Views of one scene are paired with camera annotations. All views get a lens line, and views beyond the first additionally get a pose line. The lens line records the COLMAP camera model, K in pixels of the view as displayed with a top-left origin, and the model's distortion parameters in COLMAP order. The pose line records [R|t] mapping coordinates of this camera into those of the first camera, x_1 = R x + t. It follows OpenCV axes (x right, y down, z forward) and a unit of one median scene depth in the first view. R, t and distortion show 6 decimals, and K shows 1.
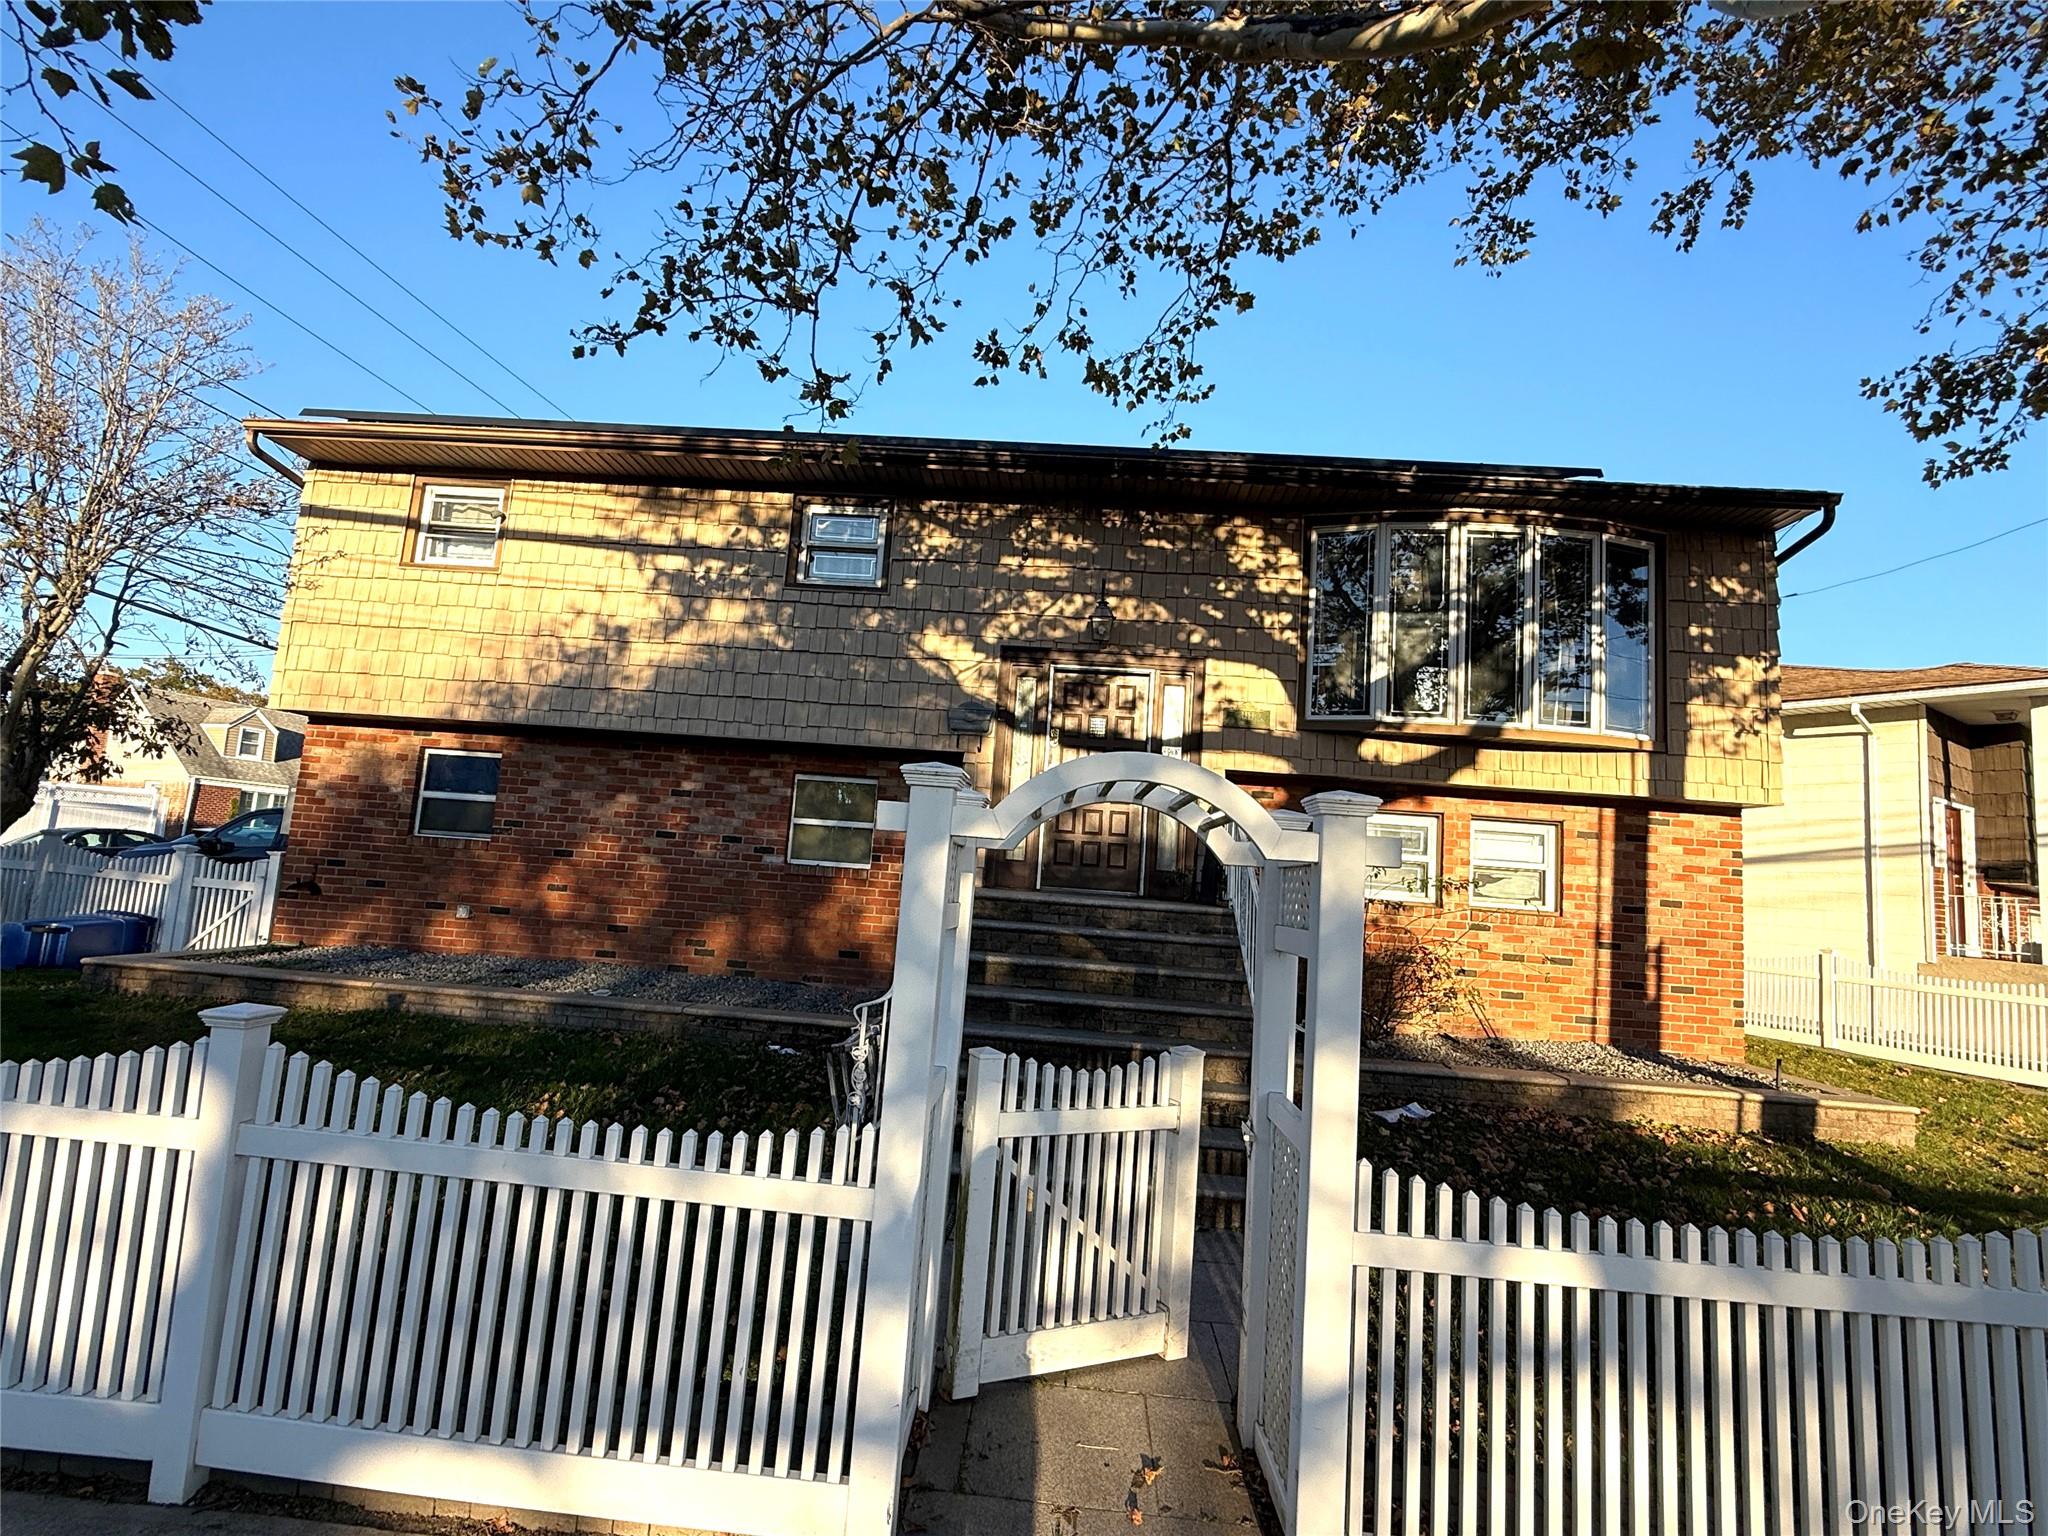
lens RADIAL K [[996.9, 0, 1024.0], [0, 996.9, 768.0], [0, 0, 1]] dist [0.003055, 0.001154]
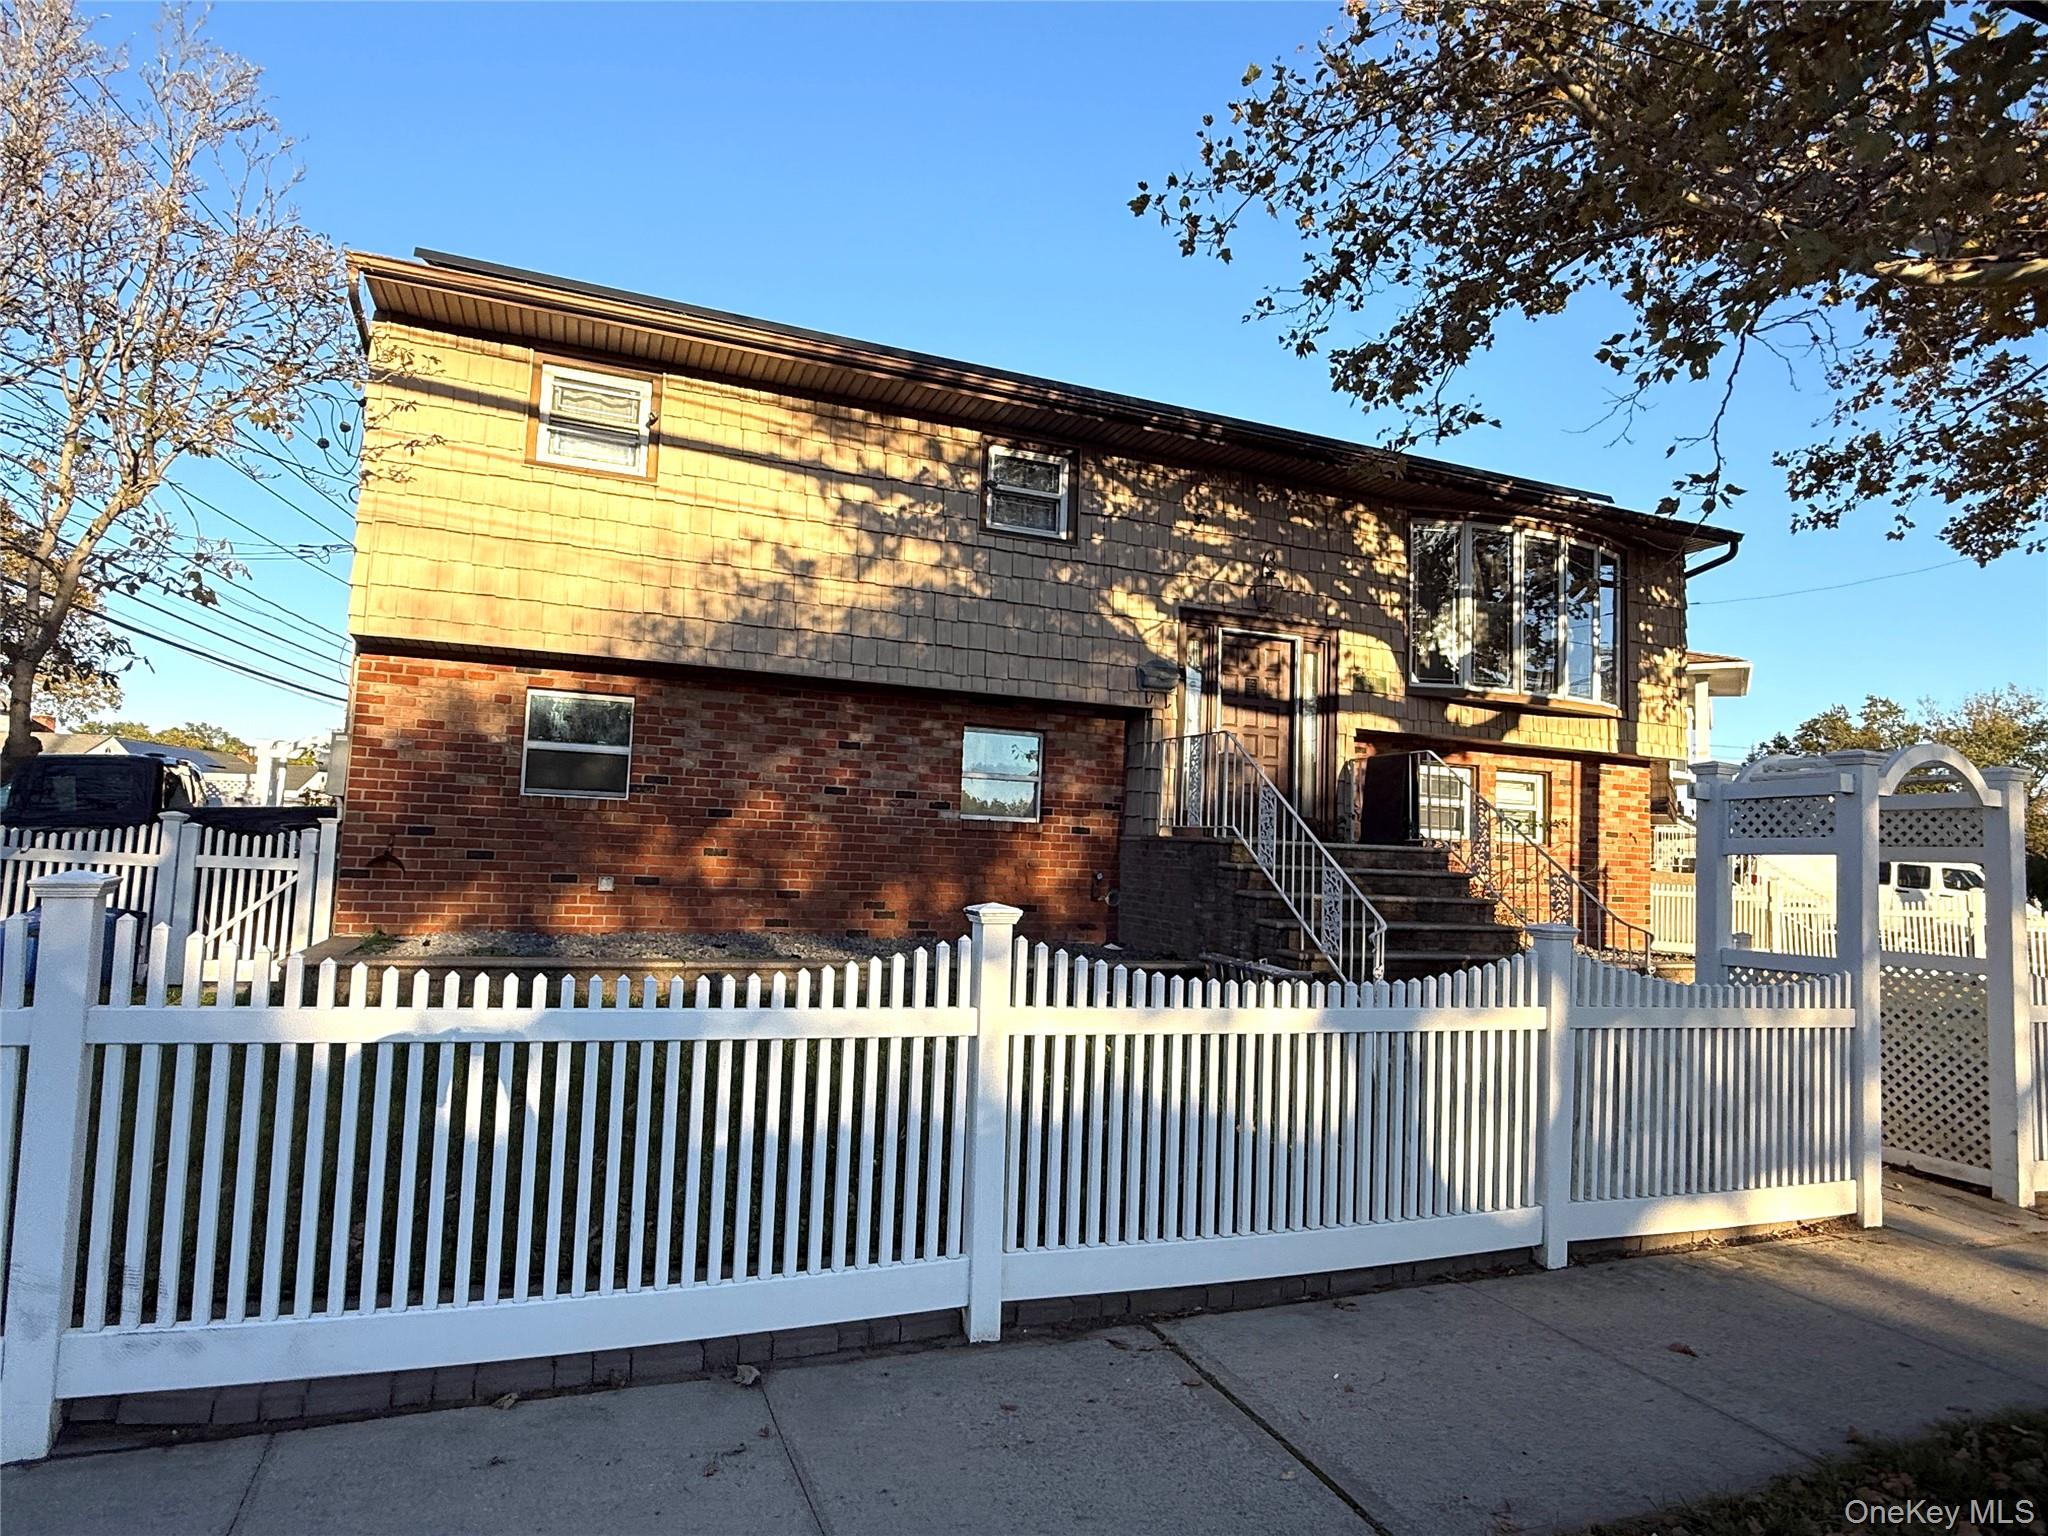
lens RADIAL K [[1151.5, 0, 1035.2], [0, 1151.5, 774.6], [0, 0, 1]] dist [0.004843, -0.000246]
pose [[0.904518, -0.005790, 0.426396, -0.676210], [-0.021315, 0.998044, 0.058767, -0.015033], [-0.425902, -0.062244, 0.902626, -0.037049]]
